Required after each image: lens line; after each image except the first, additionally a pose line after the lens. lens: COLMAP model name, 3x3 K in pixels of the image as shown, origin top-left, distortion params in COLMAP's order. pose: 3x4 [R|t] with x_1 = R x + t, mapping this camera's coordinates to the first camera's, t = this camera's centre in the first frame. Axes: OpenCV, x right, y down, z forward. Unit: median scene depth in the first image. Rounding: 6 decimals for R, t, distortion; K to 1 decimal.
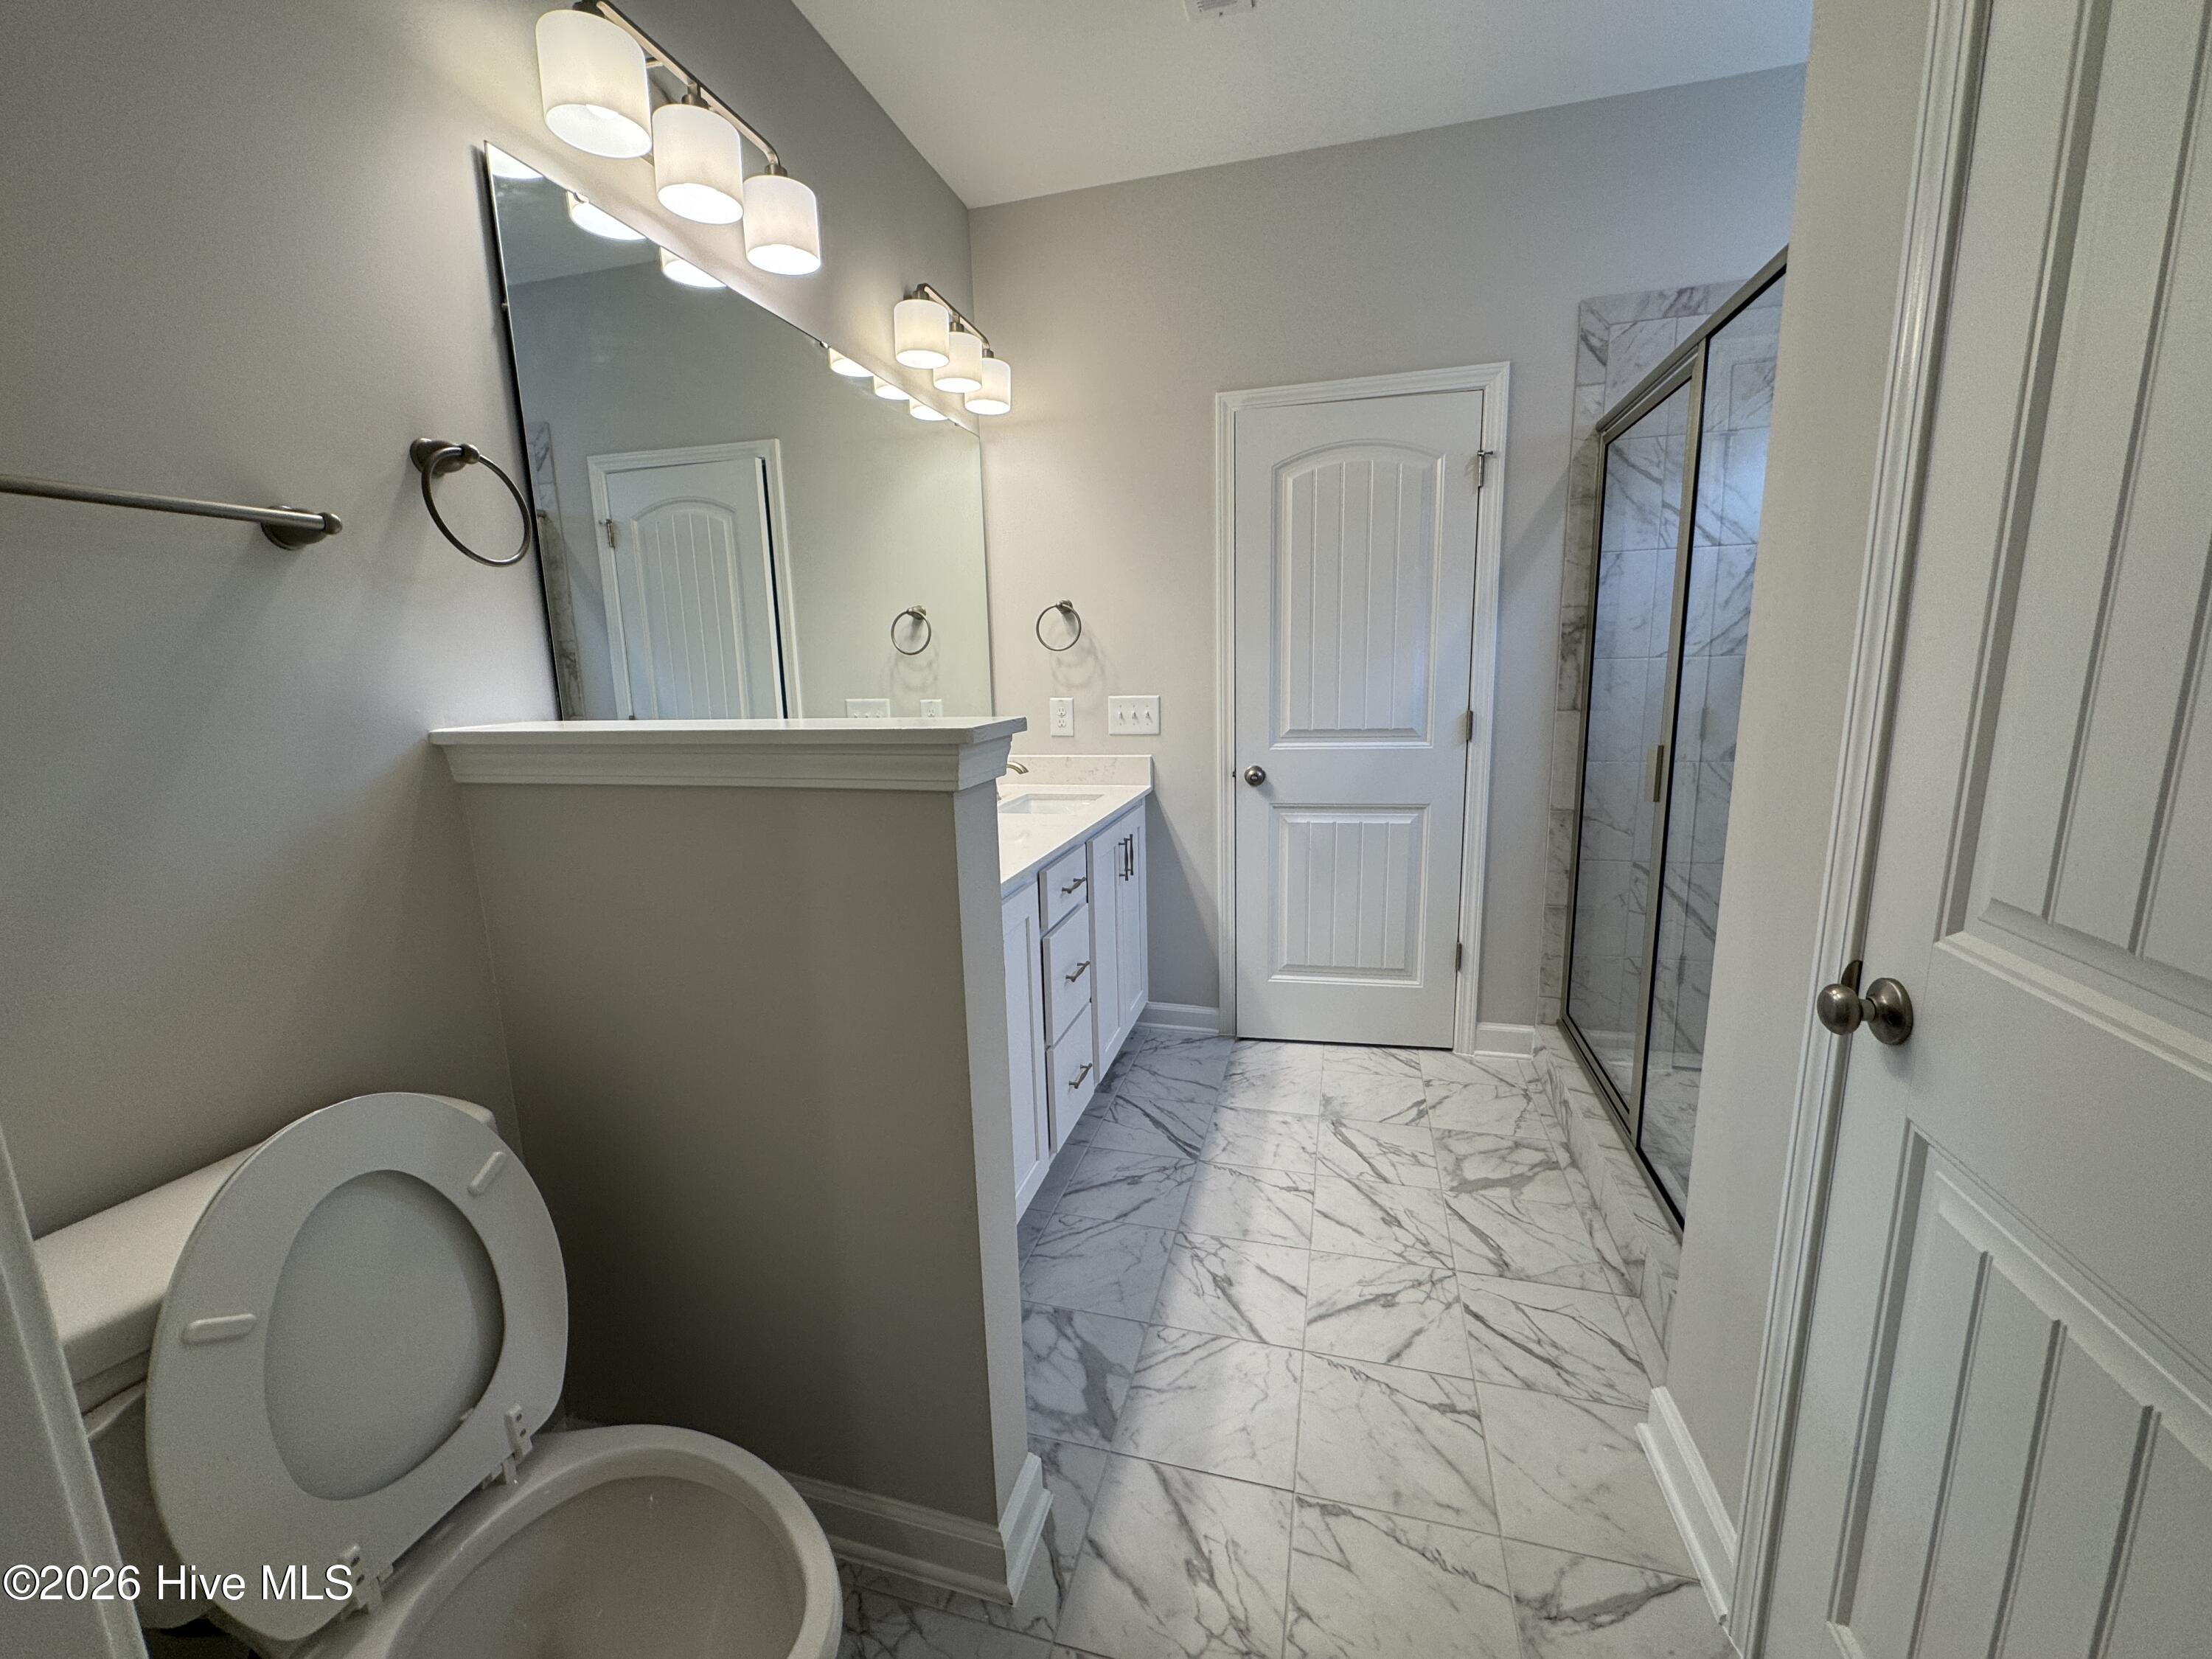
lens RADIAL K [[884.0, 0, 1102.3], [0, 884.0, 825.6], [0, 0, 1]] dist [-0.002001, -0.000215]
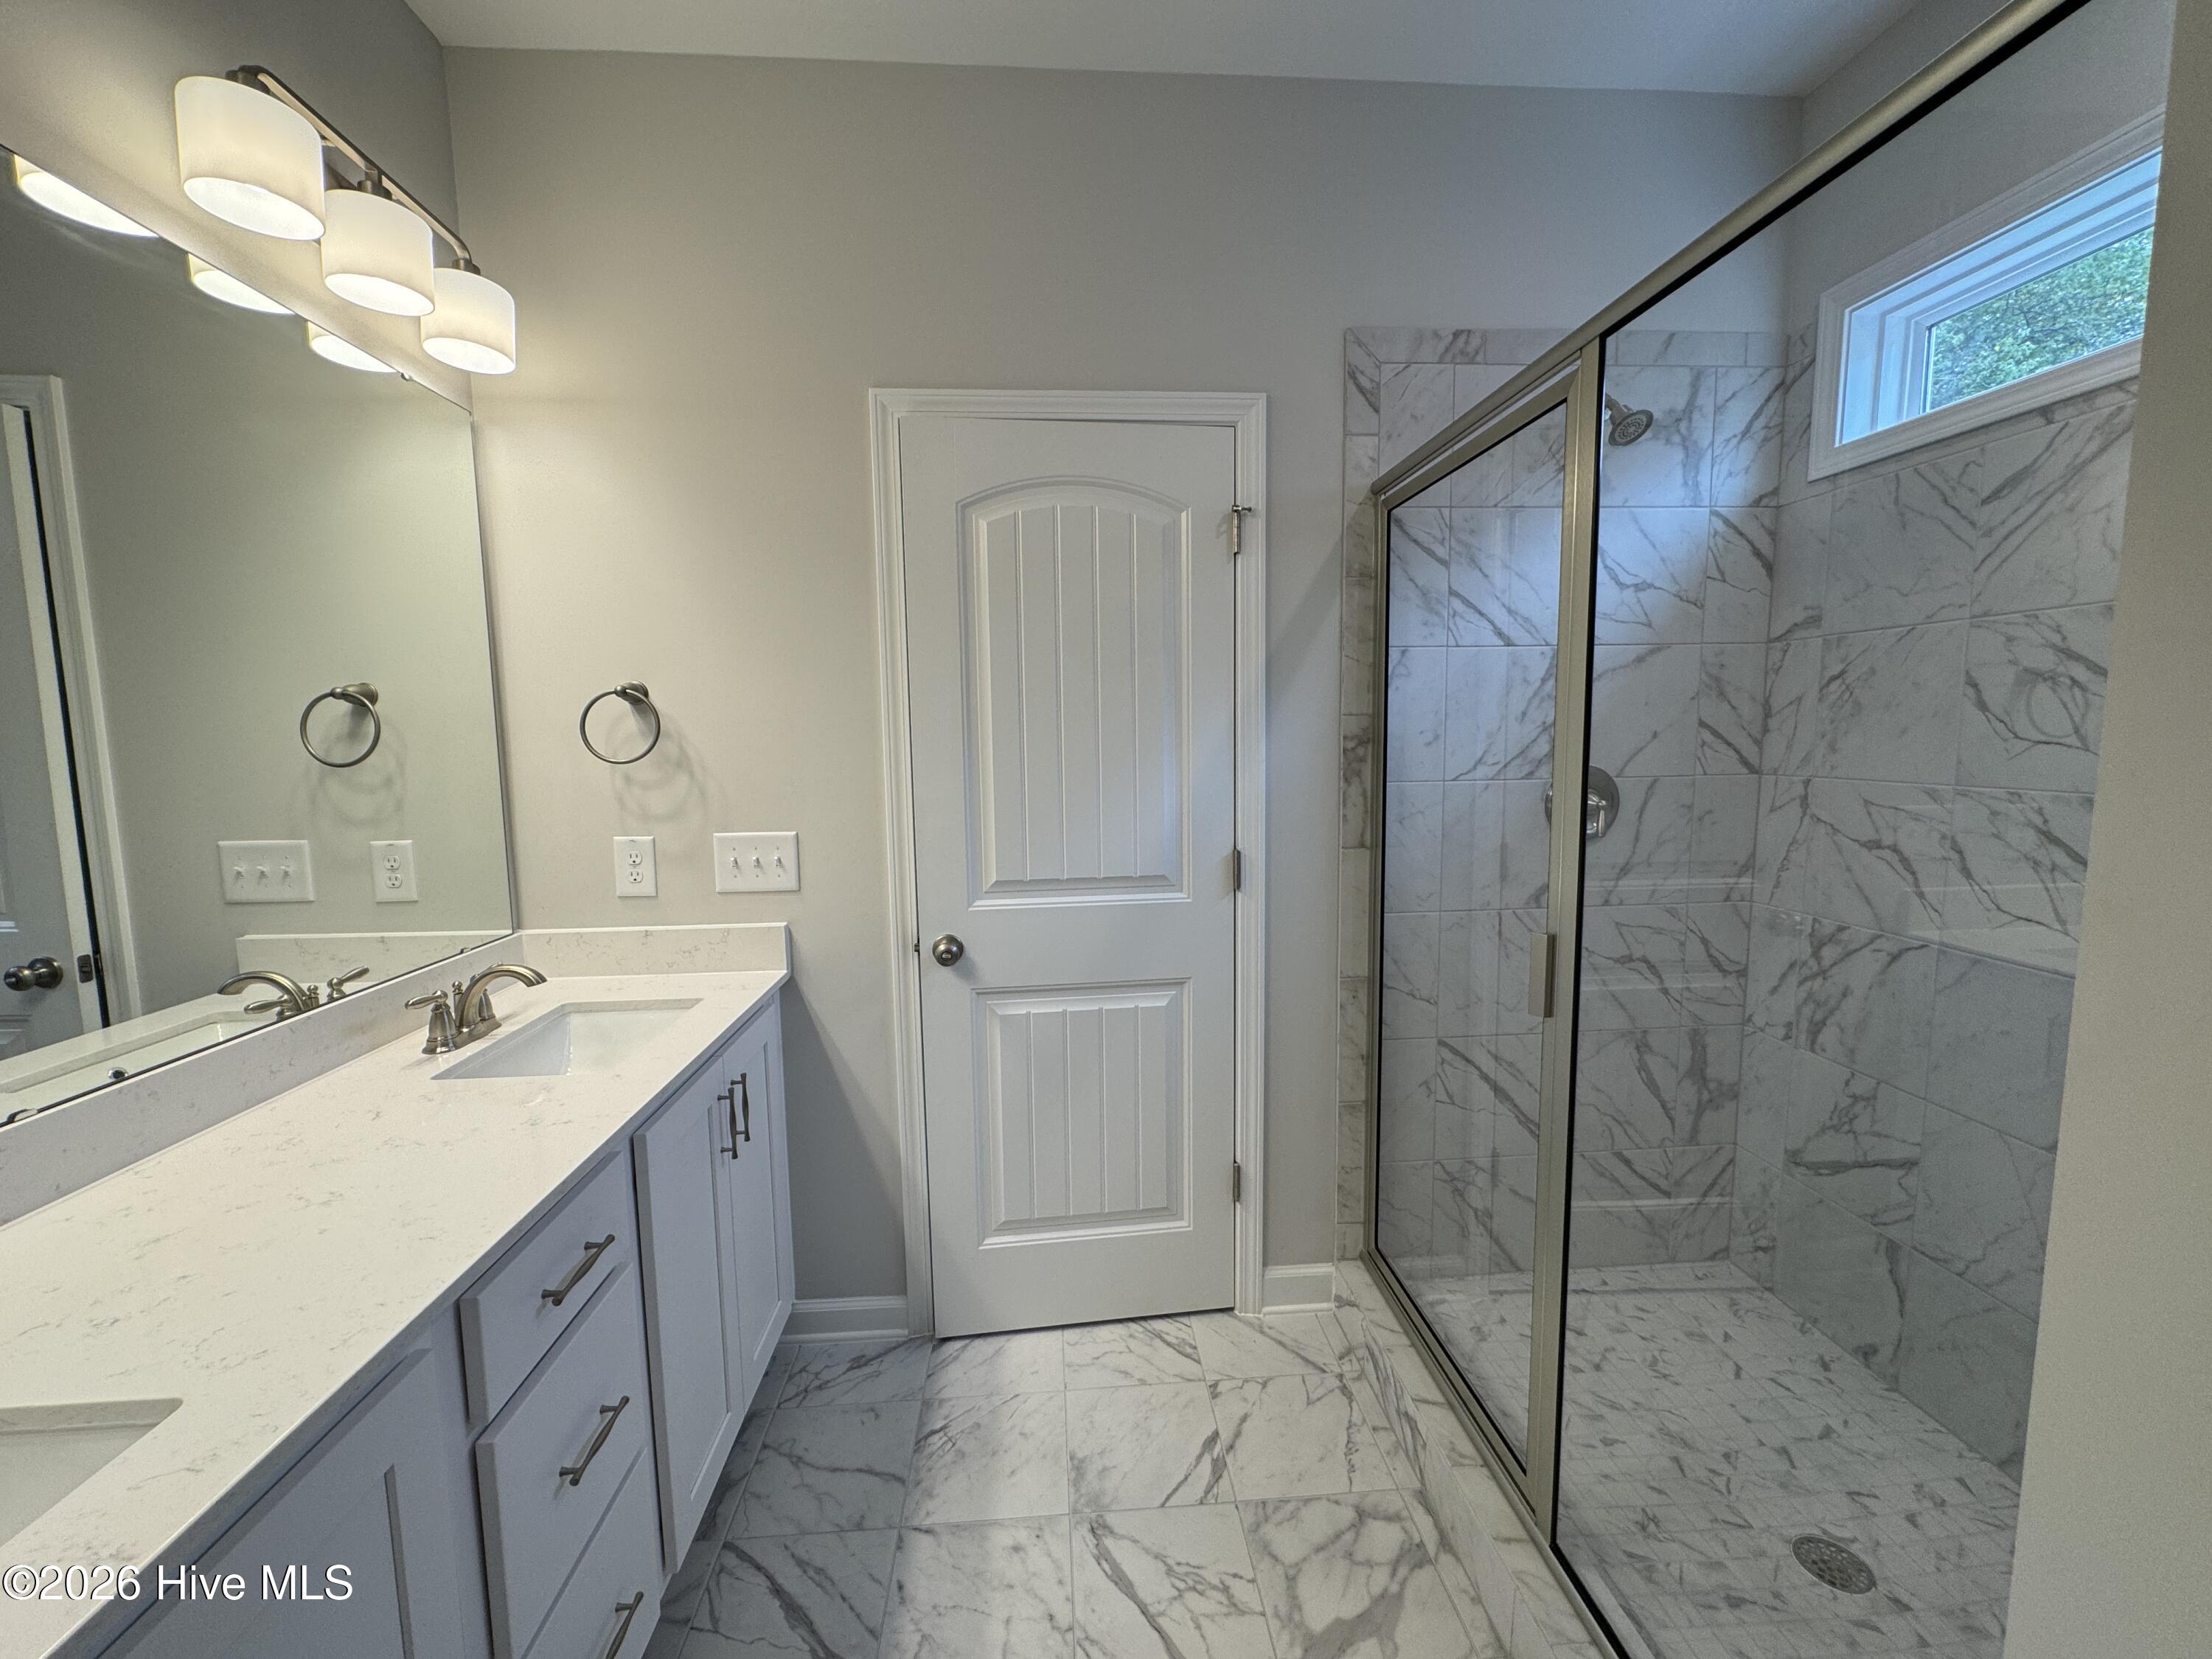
lens RADIAL K [[884.0, 0, 1102.3], [0, 884.0, 825.6], [0, 0, 1]] dist [-0.002001, -0.000215]
pose [[0.943188, -0.020581, 0.331622, 0.067229], [0.048872, 0.995817, -0.077198, -0.099691], [-0.328646, 0.089020, 0.940248, 0.345528]]
